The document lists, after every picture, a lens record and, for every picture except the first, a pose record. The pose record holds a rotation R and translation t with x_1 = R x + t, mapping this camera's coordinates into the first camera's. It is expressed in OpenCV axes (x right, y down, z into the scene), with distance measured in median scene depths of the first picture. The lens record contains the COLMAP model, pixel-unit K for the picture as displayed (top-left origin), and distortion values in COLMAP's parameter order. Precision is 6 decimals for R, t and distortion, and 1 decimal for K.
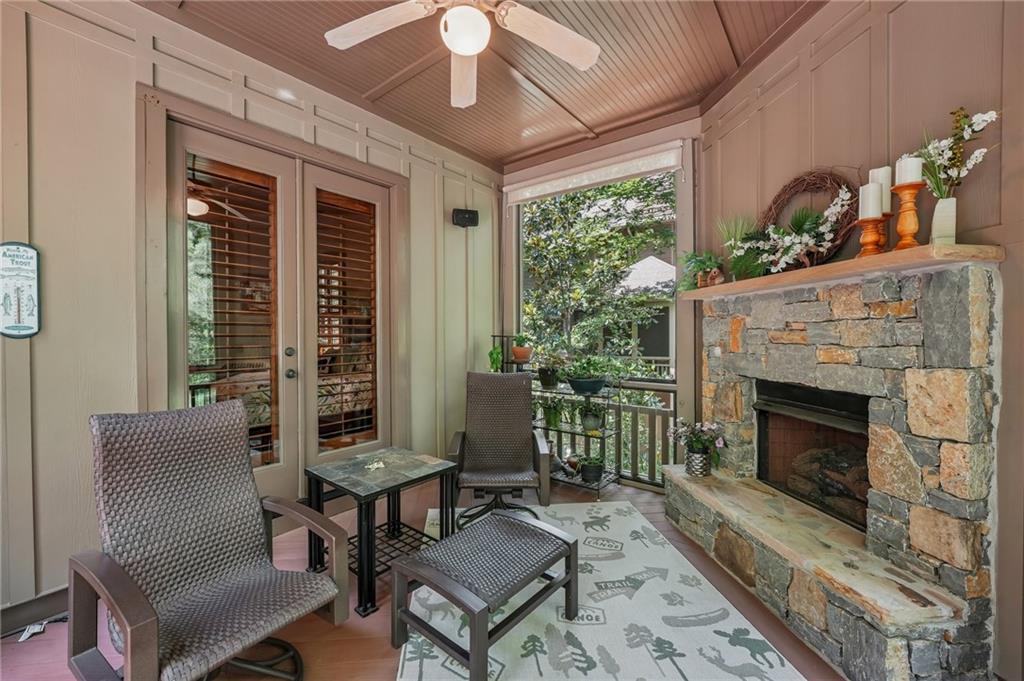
lens RADIAL K [[419.1, 0, 511.2], [0, 419.1, 341.1], [0, 0, 1]] dist [0.000629, 0.000425]
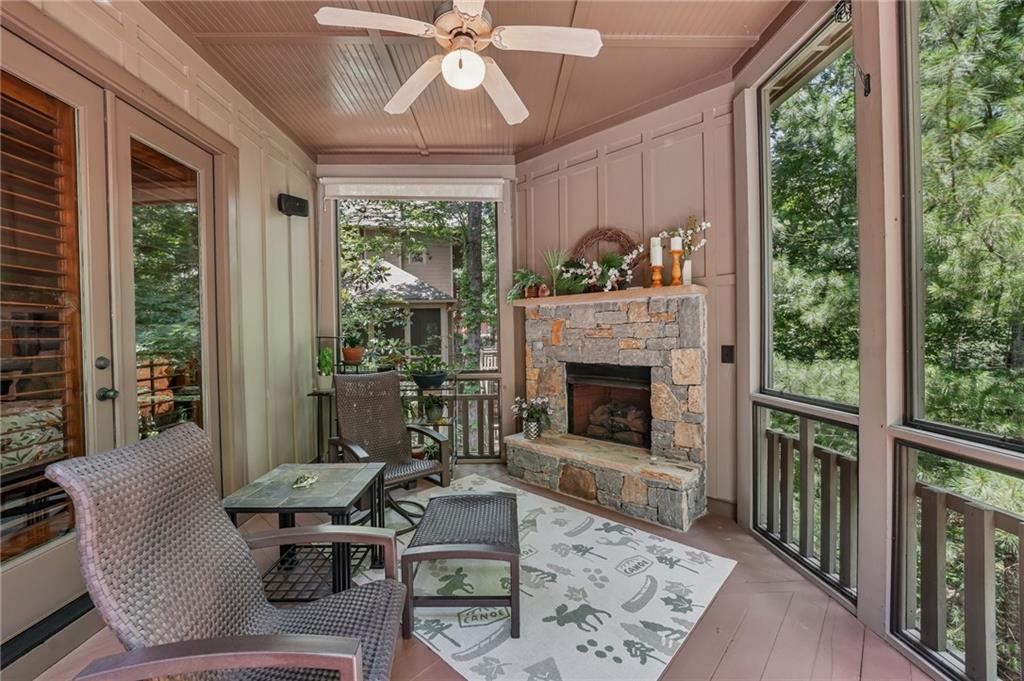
lens RADIAL K [[419.1, 0, 511.2], [0, 419.1, 341.1], [0, 0, 1]] dist [0.000629, 0.000425]
pose [[0.766599, -0.022239, 0.641740, -0.537324], [0.023328, 0.999705, 0.006777, -0.000012], [-0.641702, 0.009775, 0.766892, 0.028064]]
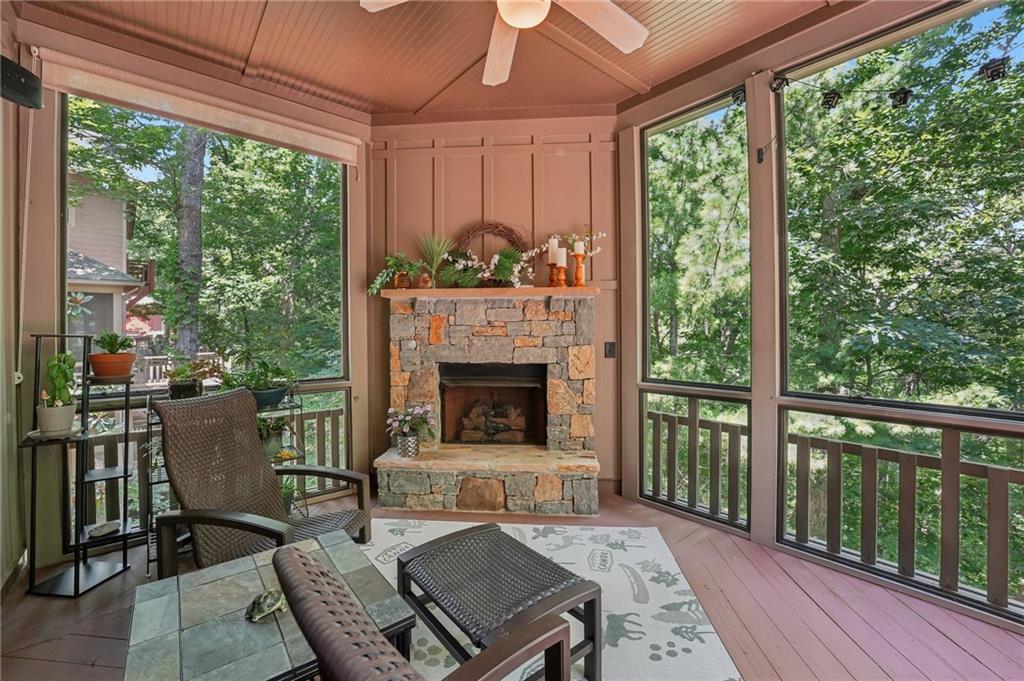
lens RADIAL K [[425.5, 0, 513.0], [0, 425.5, 331.3], [0, 0, 1]] dist [-0.015712, 0.000556]
pose [[0.192940, -0.006440, 0.981189, -0.721982], [0.020174, 0.999793, 0.002595, -0.011201], [-0.981003, 0.019294, 0.193030, 0.602048]]
